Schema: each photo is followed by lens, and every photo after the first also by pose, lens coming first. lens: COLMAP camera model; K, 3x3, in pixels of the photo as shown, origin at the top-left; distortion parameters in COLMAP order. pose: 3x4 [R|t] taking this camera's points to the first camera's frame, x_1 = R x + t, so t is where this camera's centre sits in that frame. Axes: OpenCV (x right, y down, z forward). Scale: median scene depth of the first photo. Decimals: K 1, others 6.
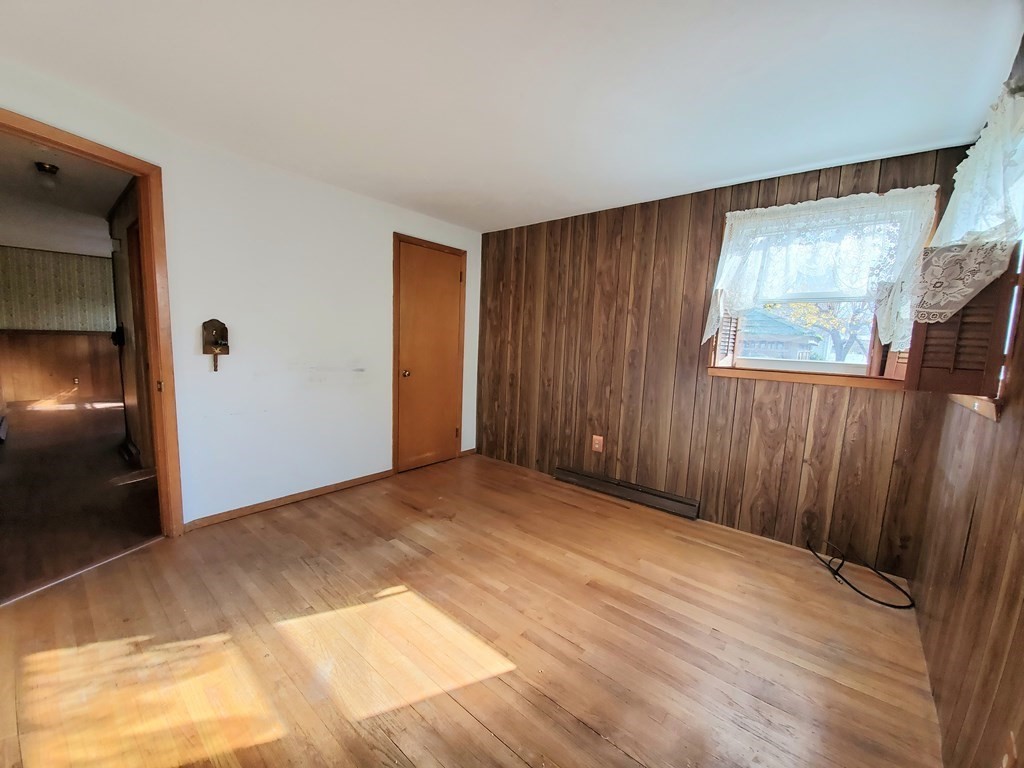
lens RADIAL K [[405.3, 0, 505.1], [0, 405.3, 390.3], [0, 0, 1]] dist [0.009005, -0.013871]
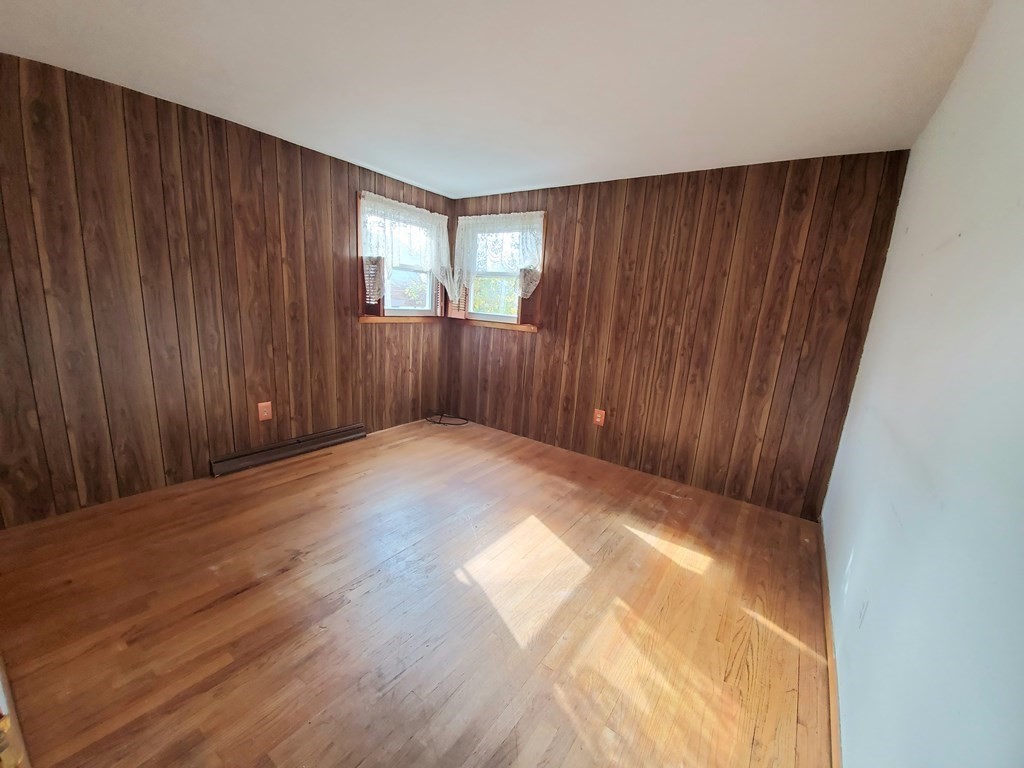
lens RADIAL K [[405.3, 0, 505.1], [0, 405.3, 390.3], [0, 0, 1]] dist [0.009005, -0.013871]
pose [[-0.084900, -0.259198, 0.962085, -0.712801], [0.051126, 0.963166, 0.264001, -0.128939], [-0.995077, 0.071602, -0.068521, 0.589019]]
